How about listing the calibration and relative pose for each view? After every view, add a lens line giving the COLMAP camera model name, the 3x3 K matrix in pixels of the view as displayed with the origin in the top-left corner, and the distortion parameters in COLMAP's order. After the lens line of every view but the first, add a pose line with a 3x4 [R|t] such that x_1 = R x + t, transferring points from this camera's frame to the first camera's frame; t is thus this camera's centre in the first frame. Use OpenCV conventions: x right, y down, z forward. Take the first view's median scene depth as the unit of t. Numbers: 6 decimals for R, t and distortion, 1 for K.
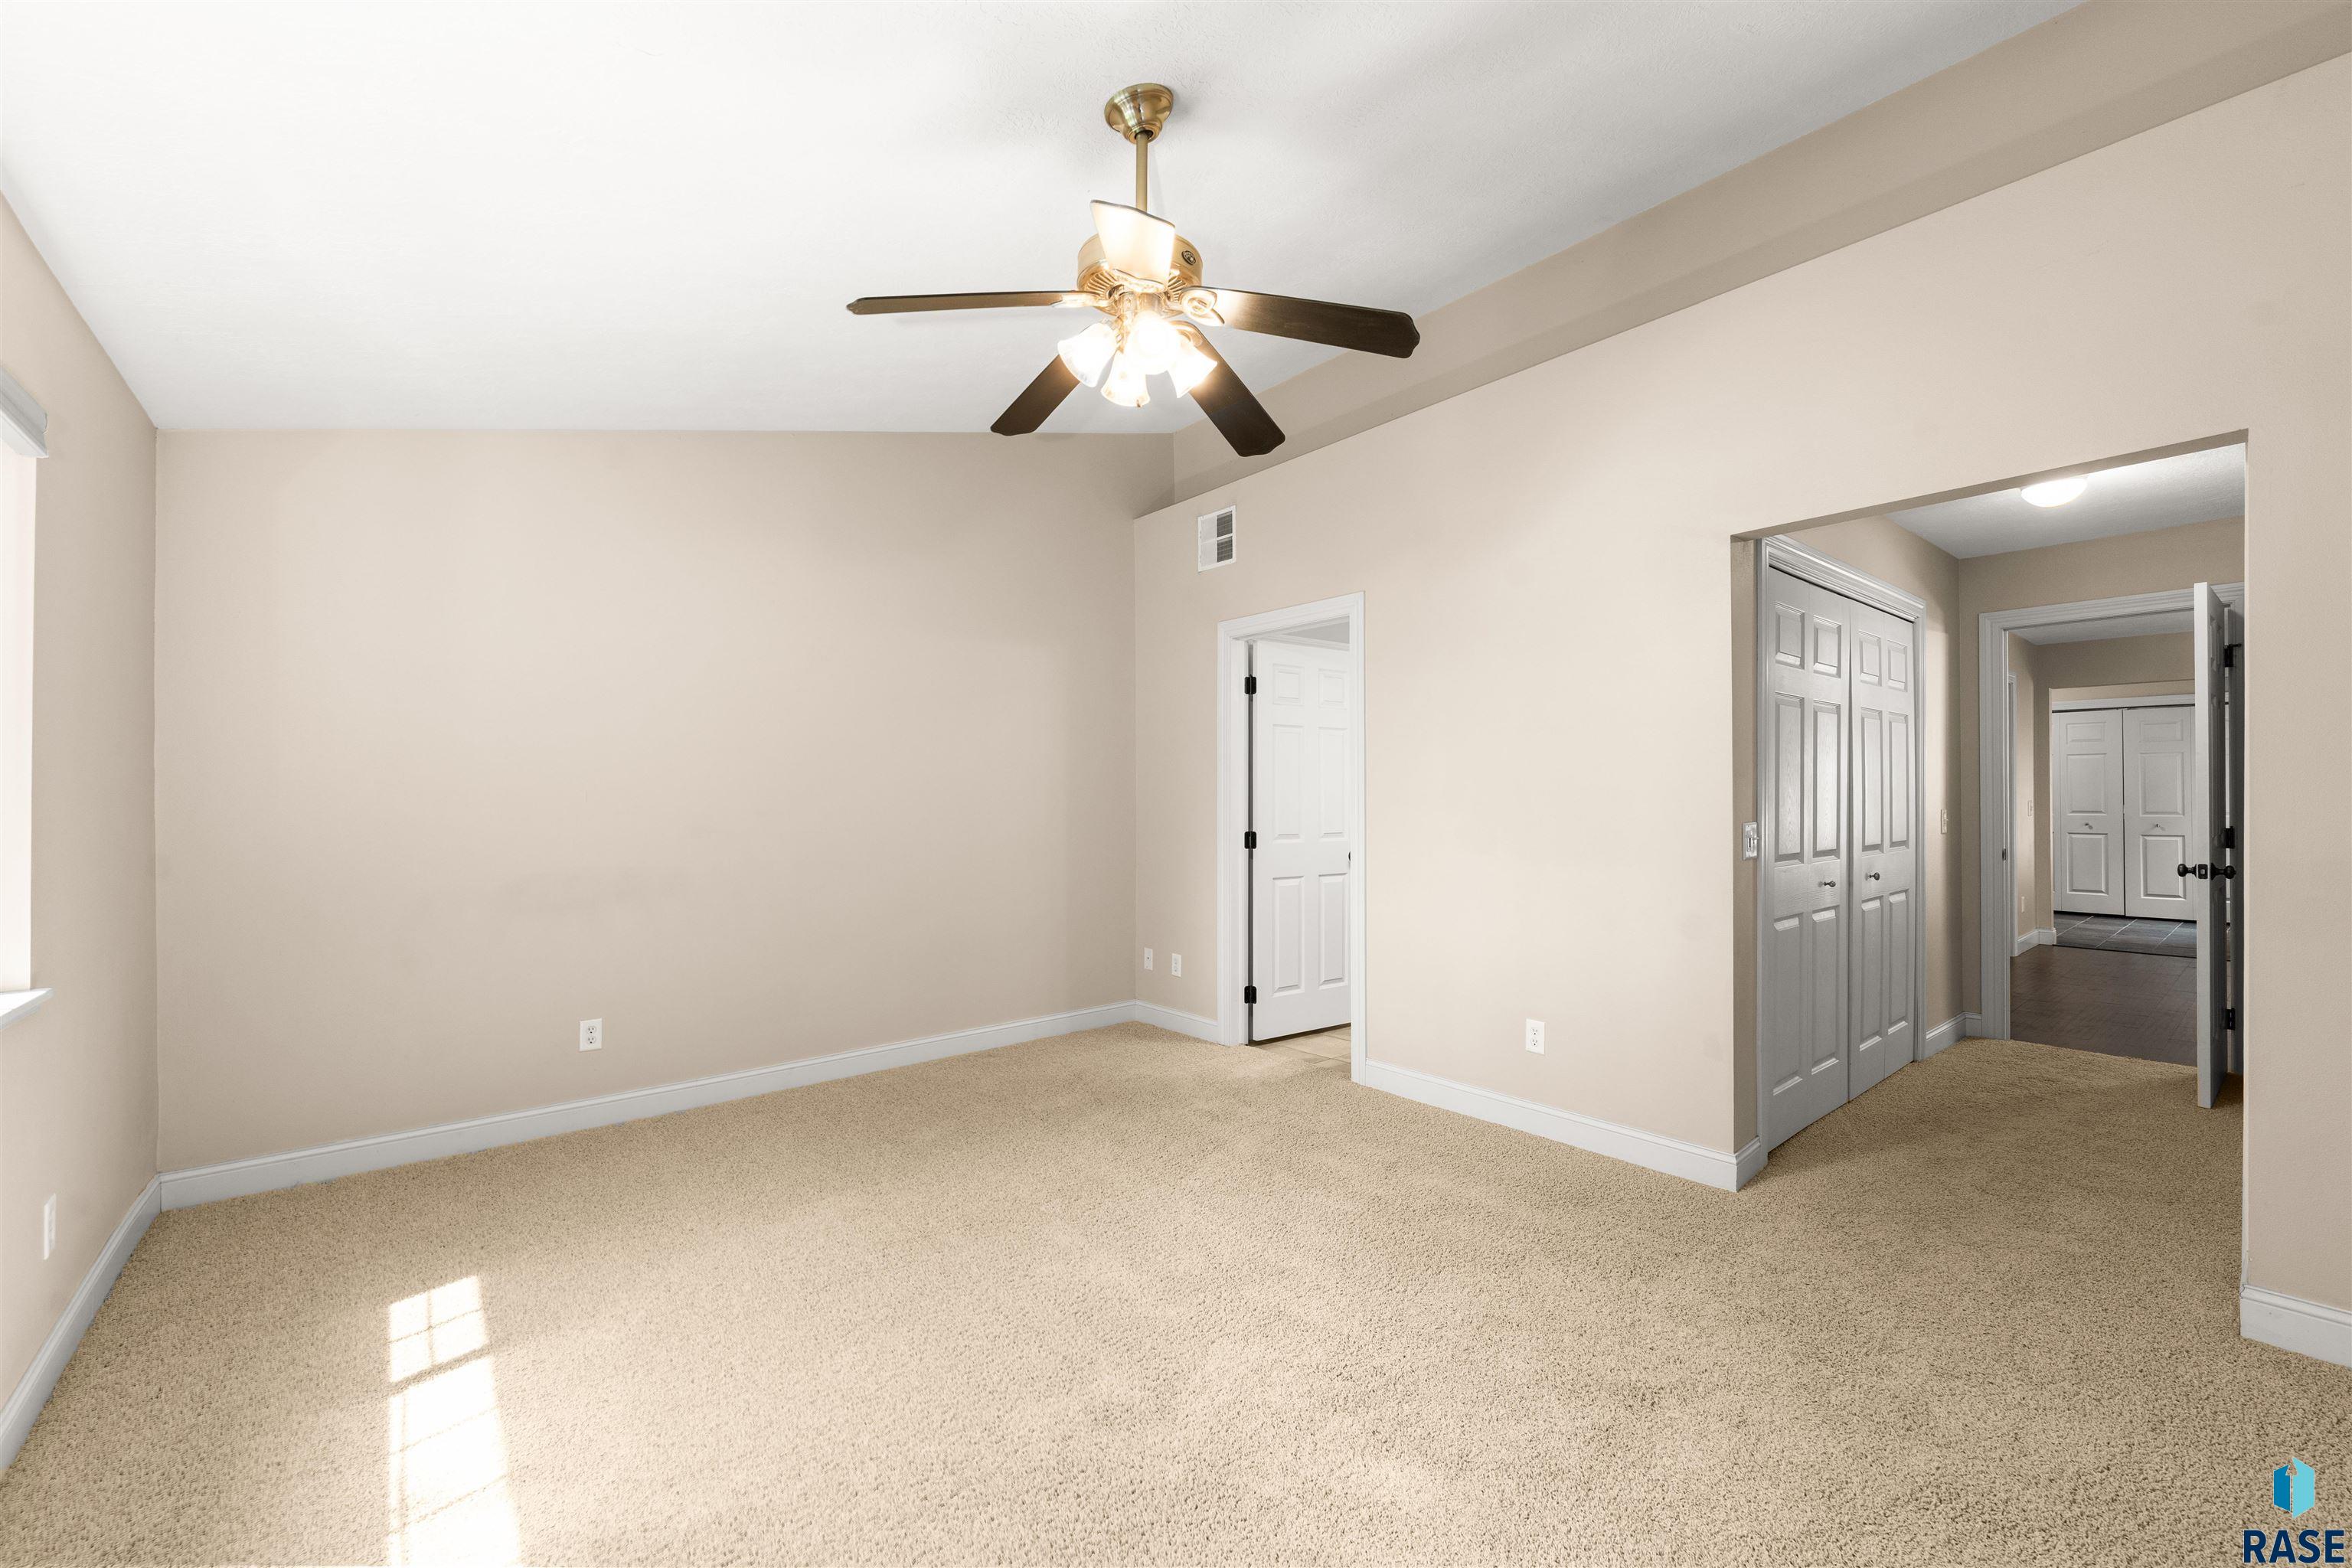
lens RADIAL K [[954.8, 0, 1174.9], [0, 954.8, 798.6], [0, 0, 1]] dist [0.002273, -0.001912]
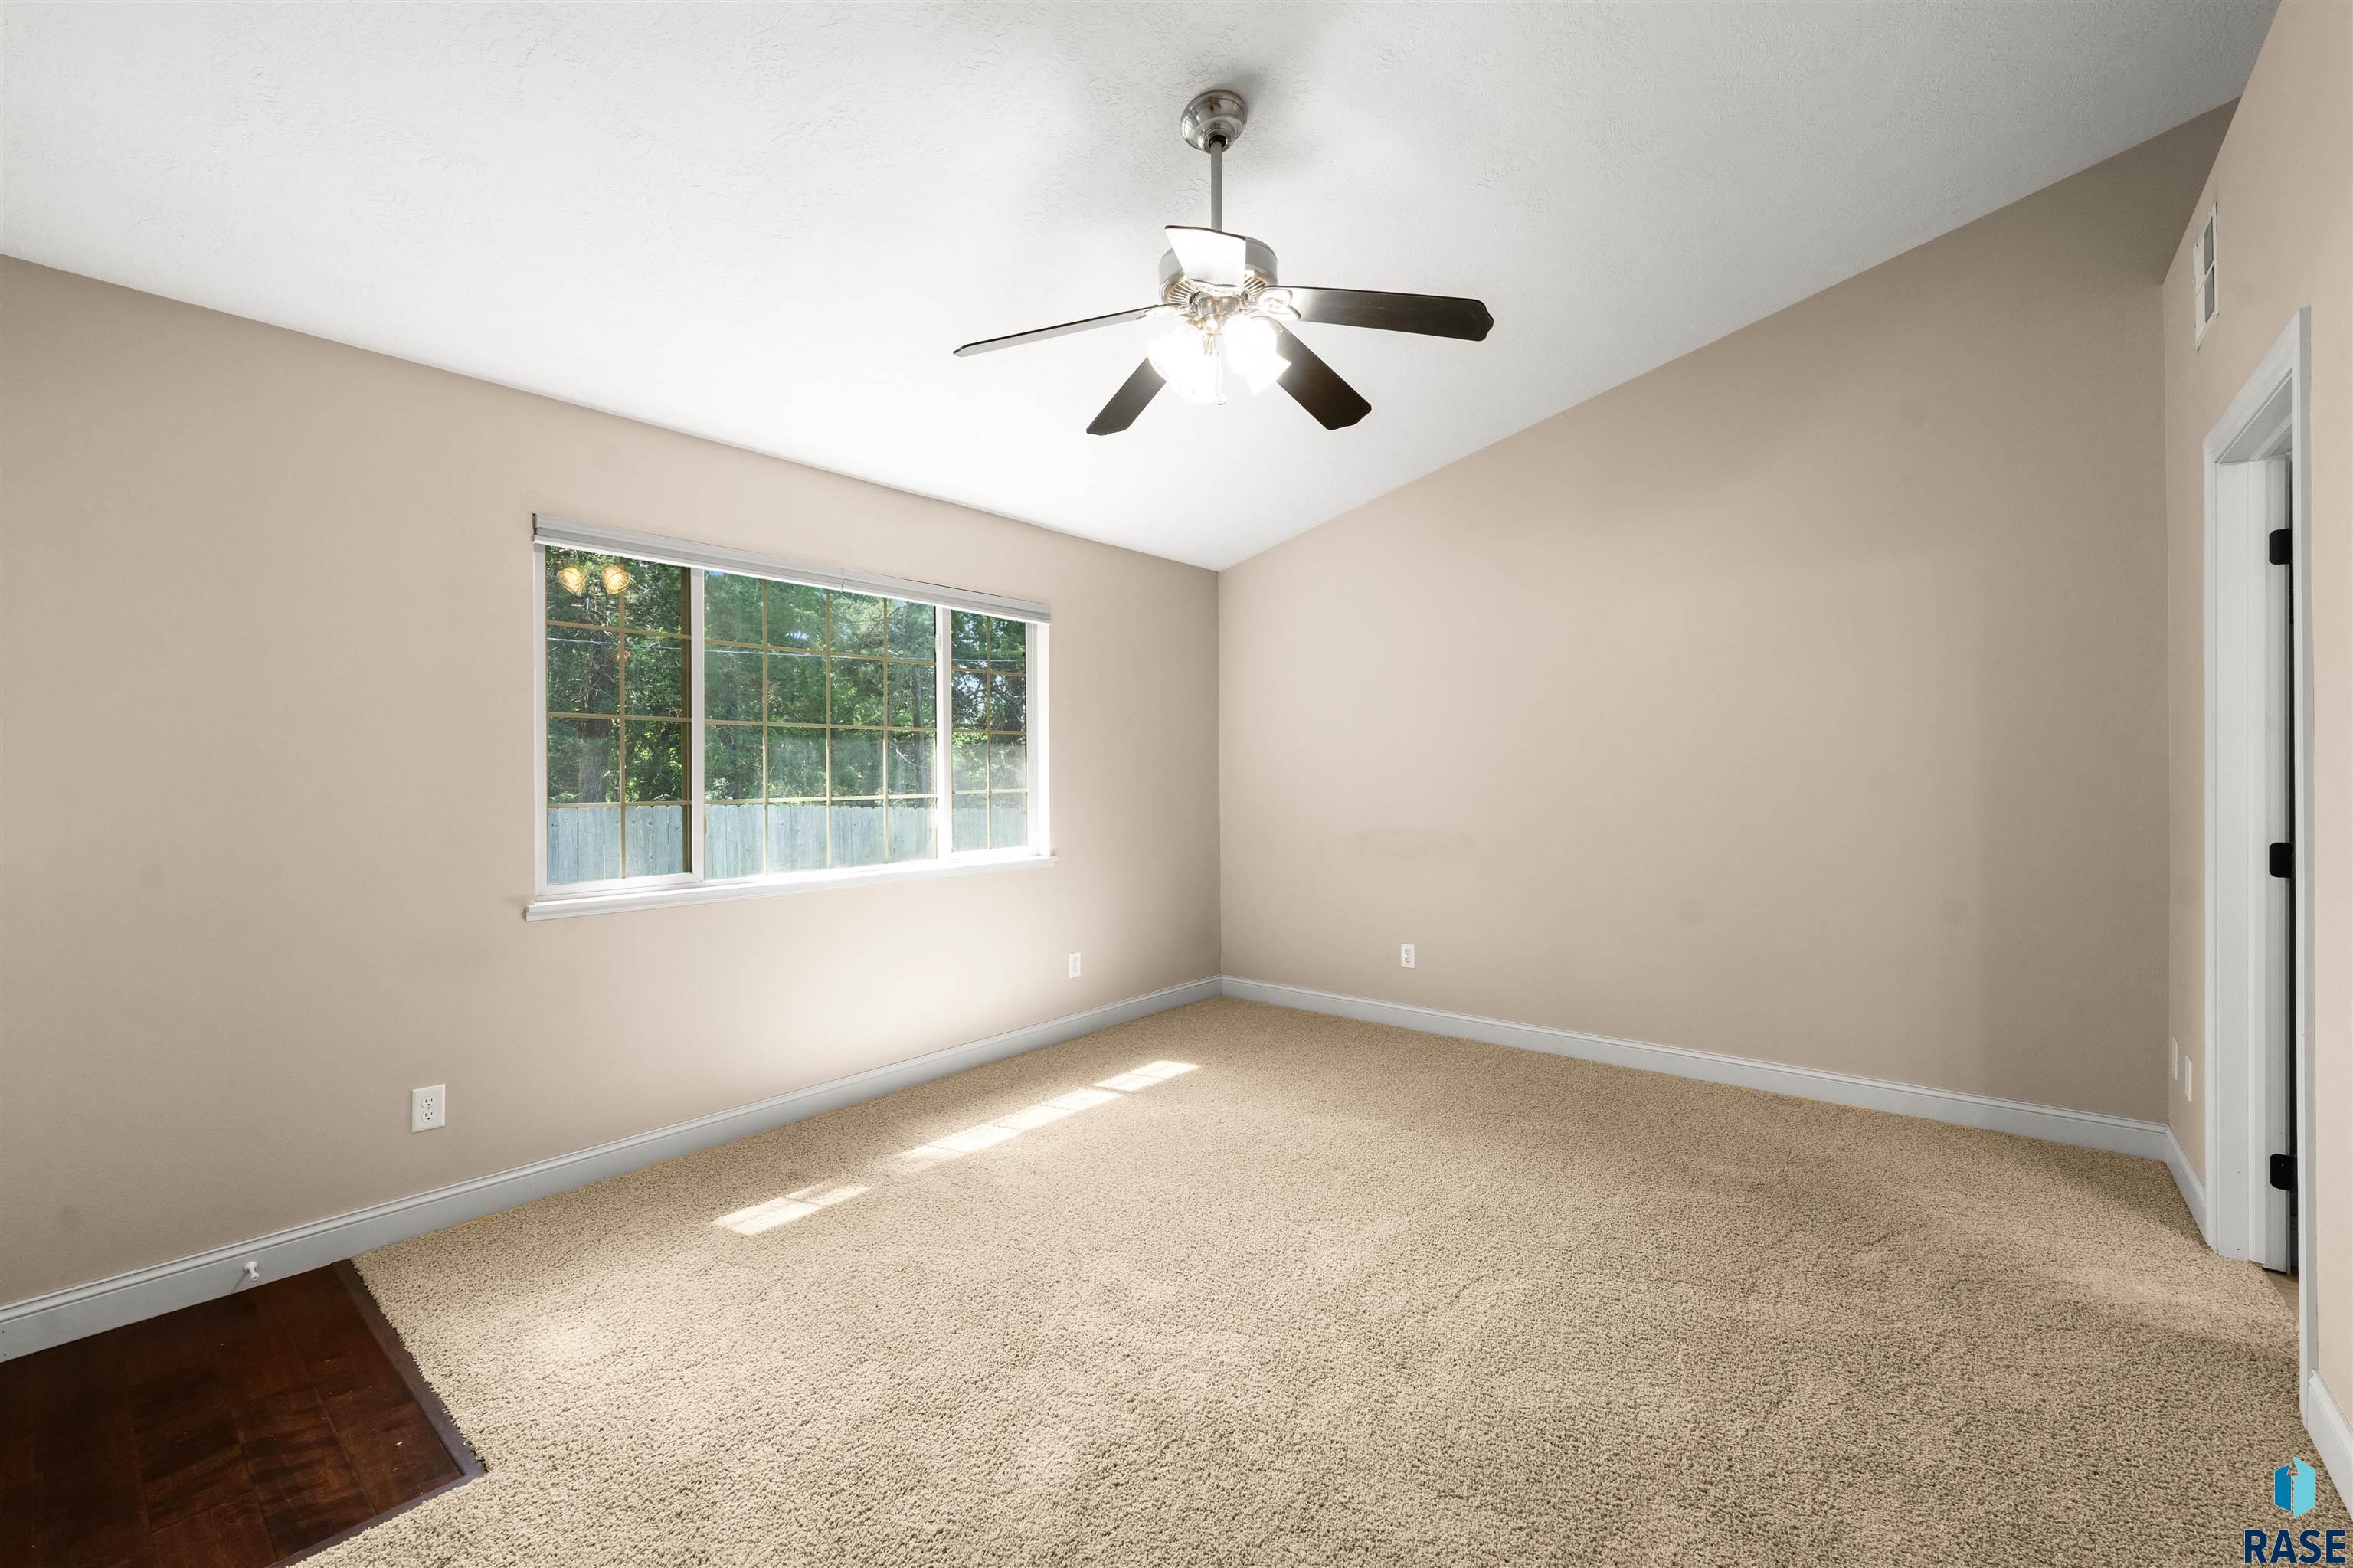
lens RADIAL K [[955.2, 0, 1174.5], [0, 955.2, 774.4], [0, 0, 1]] dist [0.002273, -0.001912]
pose [[0.195576, 0.008765, -0.980649, 0.580825], [0.000545, 0.999959, 0.009047, -0.007583], [0.980688, -0.002304, 0.195563, 0.441374]]
